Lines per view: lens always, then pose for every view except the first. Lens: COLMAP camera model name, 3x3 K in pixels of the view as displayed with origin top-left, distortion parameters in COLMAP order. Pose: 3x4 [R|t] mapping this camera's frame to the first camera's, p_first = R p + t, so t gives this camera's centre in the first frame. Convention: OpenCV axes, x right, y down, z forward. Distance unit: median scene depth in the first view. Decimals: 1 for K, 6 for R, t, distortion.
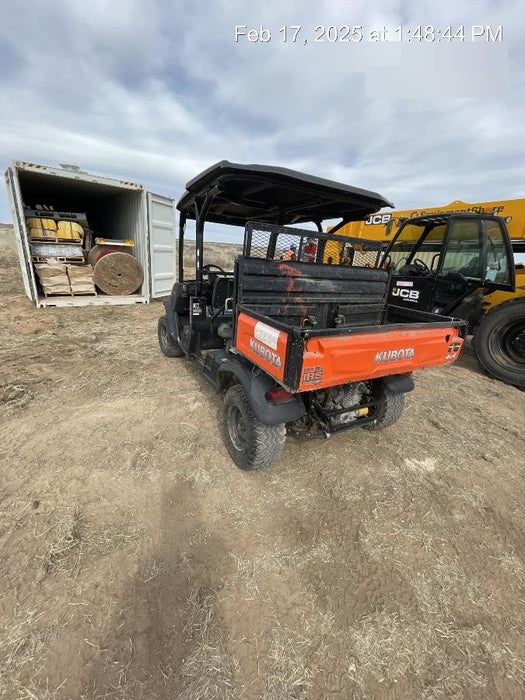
lens RADIAL K [[284.7, 0, 263.6], [0, 284.7, 352.9], [0, 0, 1]] dist [-0.003437, -0.000272]
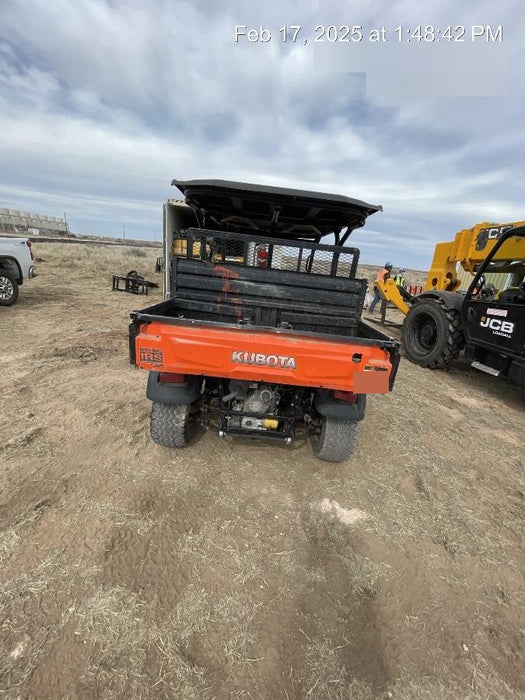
lens RADIAL K [[284.7, 0, 261.3], [0, 284.7, 354.3], [0, 0, 1]] dist [-0.003437, -0.000272]
pose [[0.876272, 0.163558, -0.453206, 0.735820], [-0.192968, 0.981020, -0.019061, 0.007846], [0.441486, 0.104156, 0.891202, 0.136635]]
